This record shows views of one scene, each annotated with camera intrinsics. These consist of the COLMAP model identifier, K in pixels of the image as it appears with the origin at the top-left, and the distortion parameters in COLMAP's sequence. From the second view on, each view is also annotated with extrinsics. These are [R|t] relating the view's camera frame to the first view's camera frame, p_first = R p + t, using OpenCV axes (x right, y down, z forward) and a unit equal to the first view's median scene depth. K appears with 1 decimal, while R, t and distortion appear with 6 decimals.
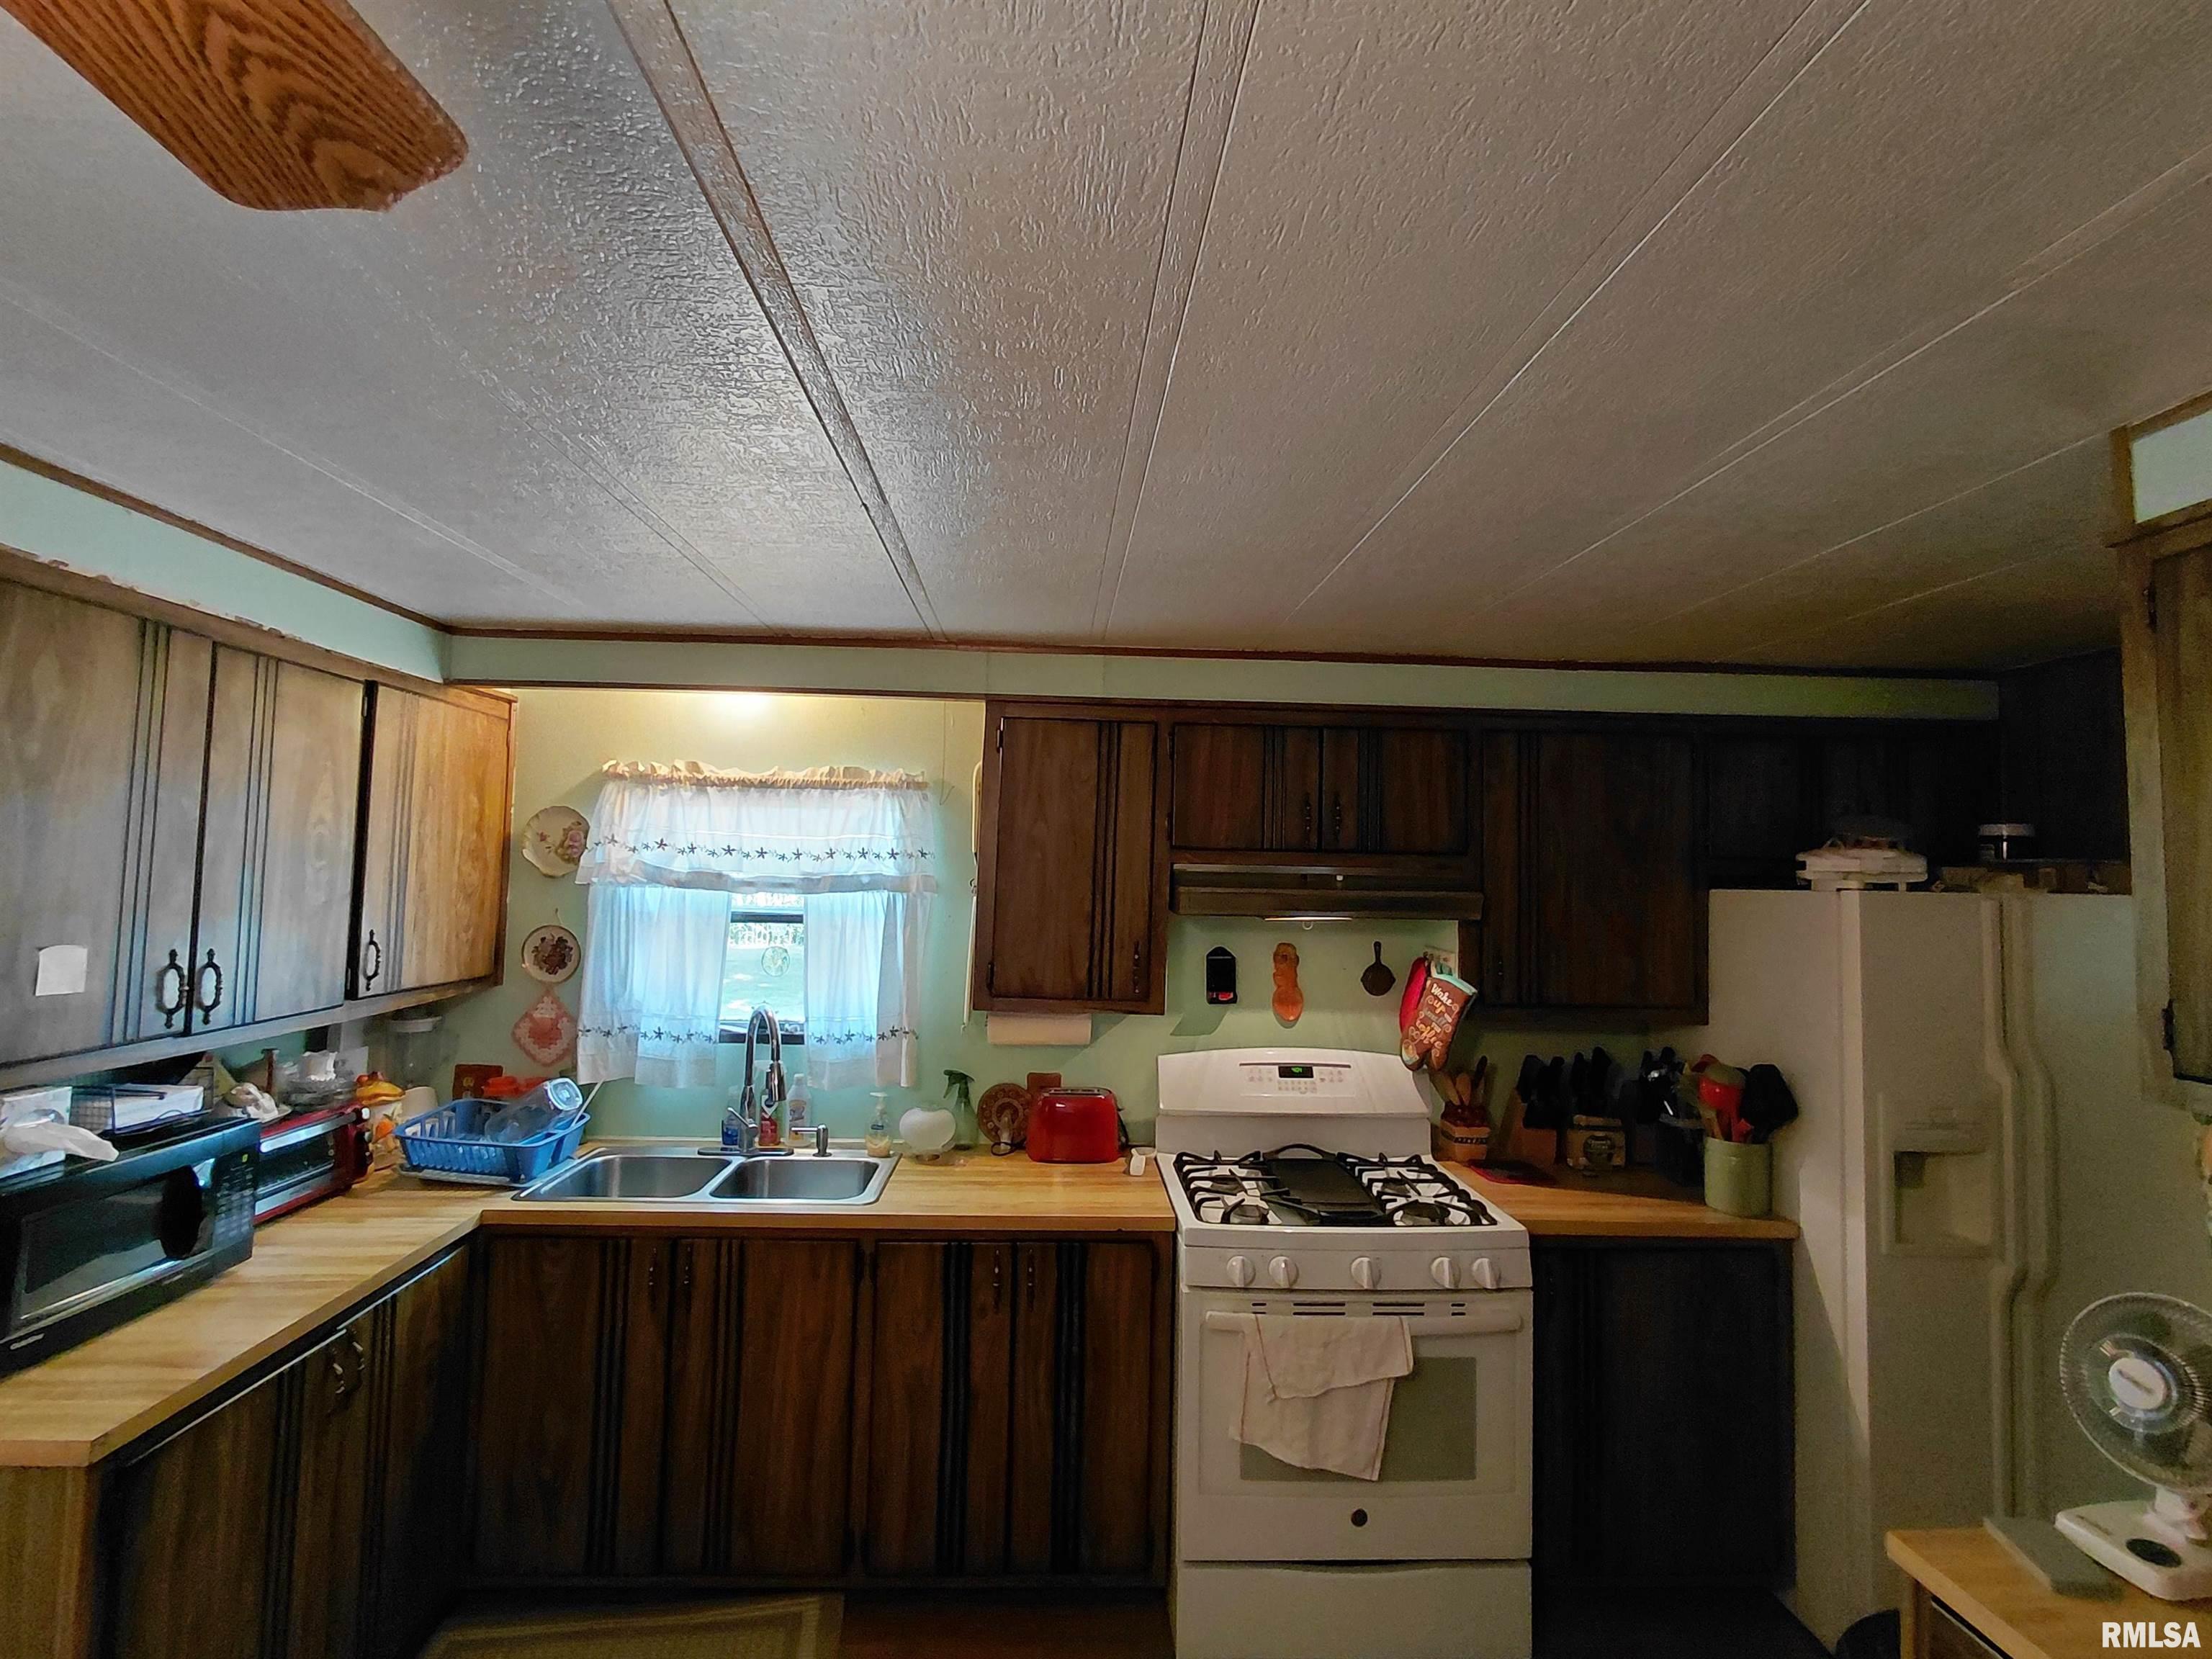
lens RADIAL K [[1019.7, 0, 1084.8], [0, 1019.7, 818.4], [0, 0, 1]] dist [-0.008696, 0.005247]
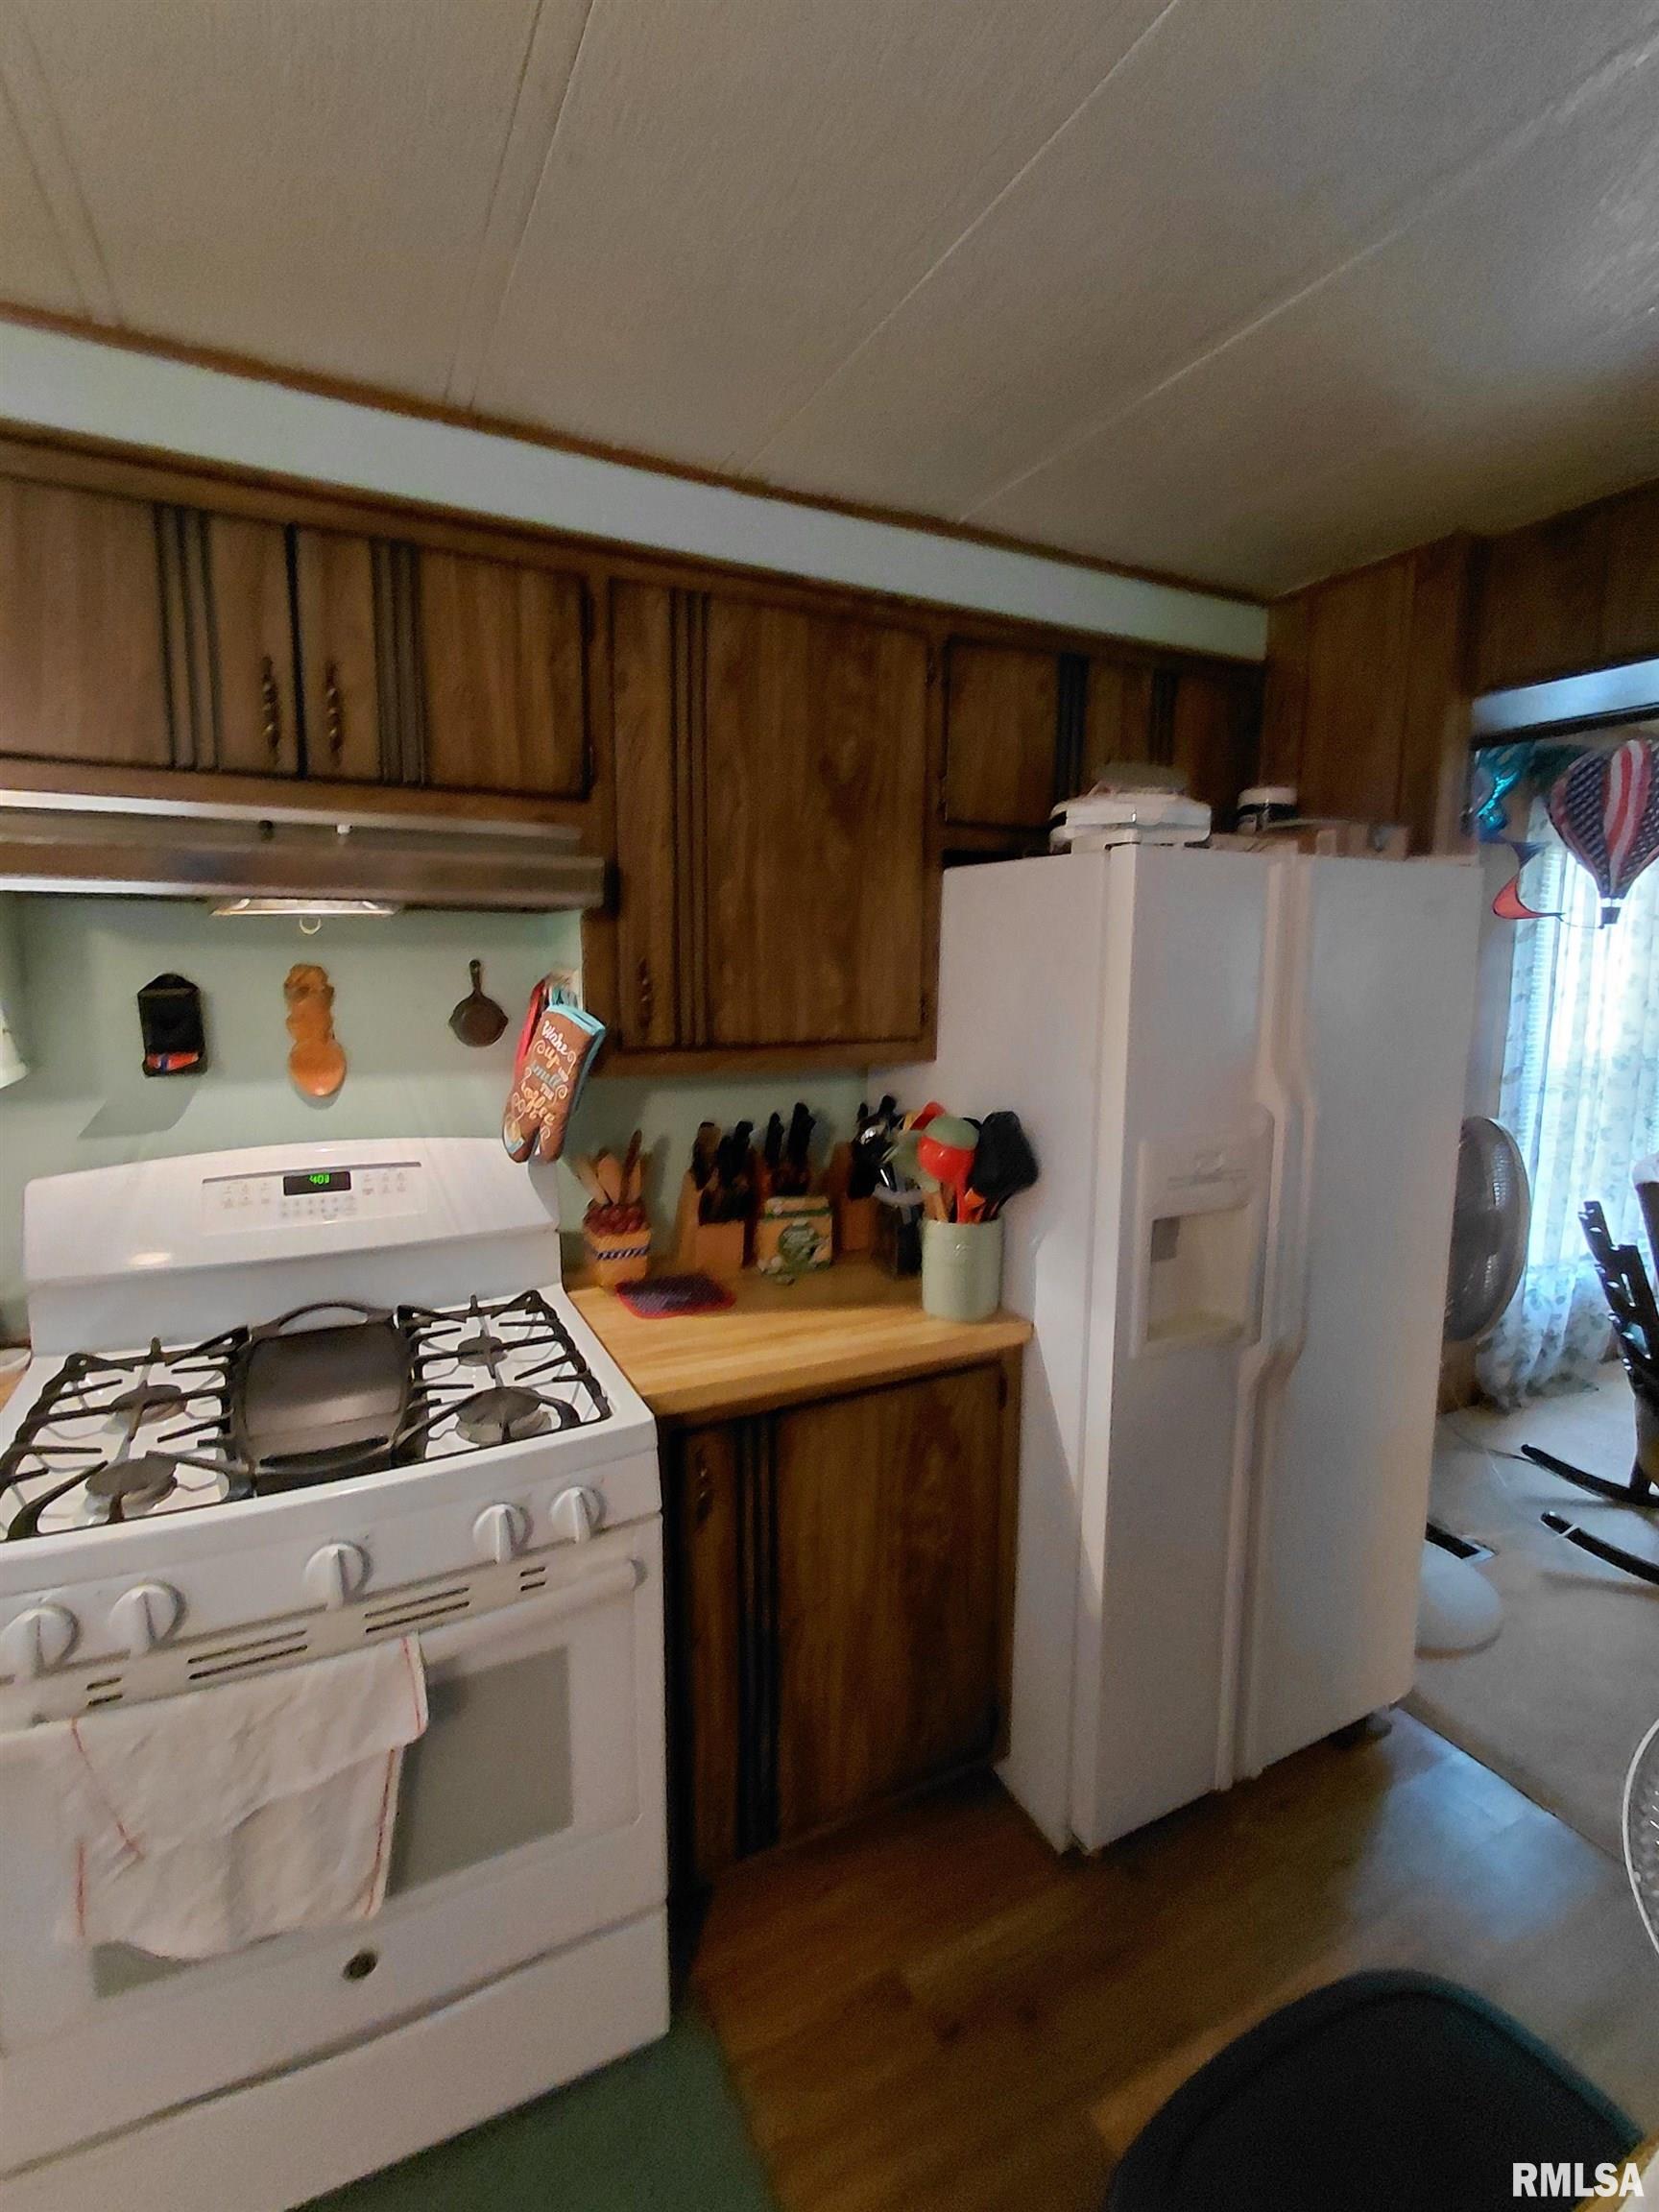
lens RADIAL K [[1019.7, 0, 843.2], [0, 1019.7, 1082.5], [0, 0, 1]] dist [-0.008696, 0.005247]
pose [[0.904235, -0.068600, 0.421489, 0.253041], [-0.013579, 0.981895, 0.188941, 0.084362], [-0.426819, -0.176570, 0.886932, 0.392949]]
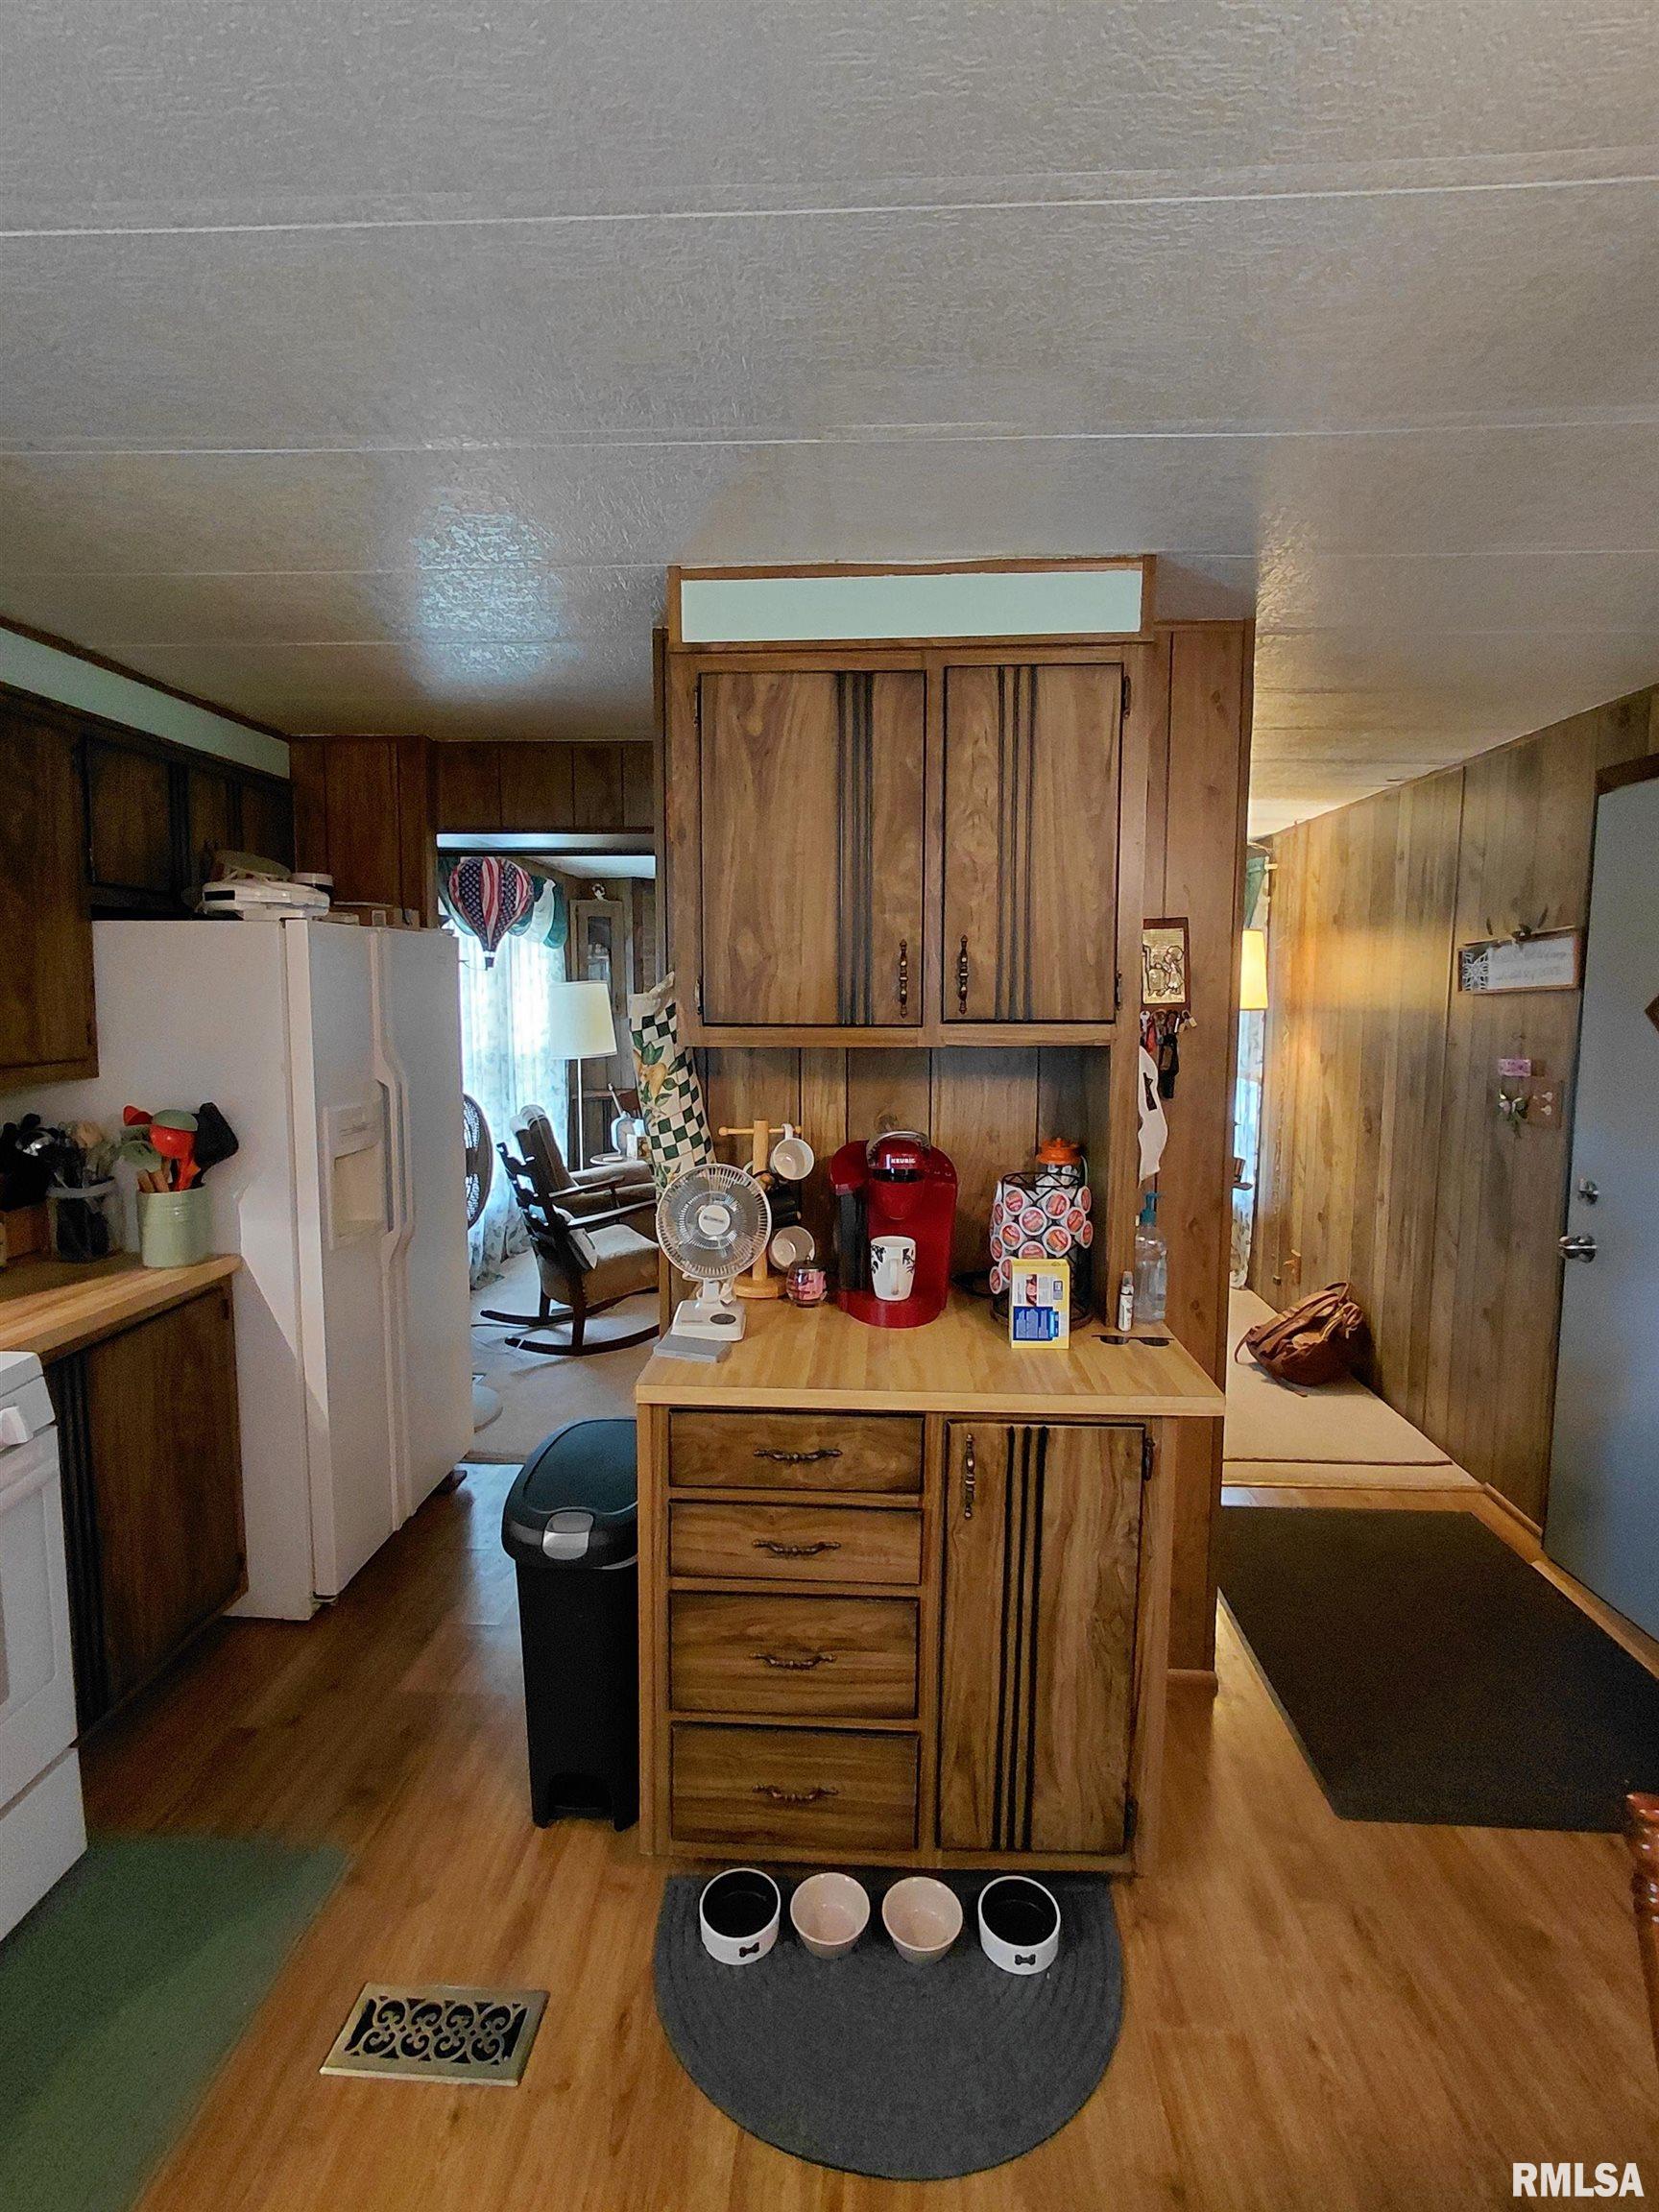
lens RADIAL K [[1019.7, 0, 843.2], [0, 1019.7, 1082.5], [0, 0, 1]] dist [-0.008696, 0.005247]
pose [[0.076208, -0.112378, 0.990739, -0.206337], [-0.059688, 0.991332, 0.117036, 0.068328], [-0.995304, -0.068054, 0.068840, 0.309017]]
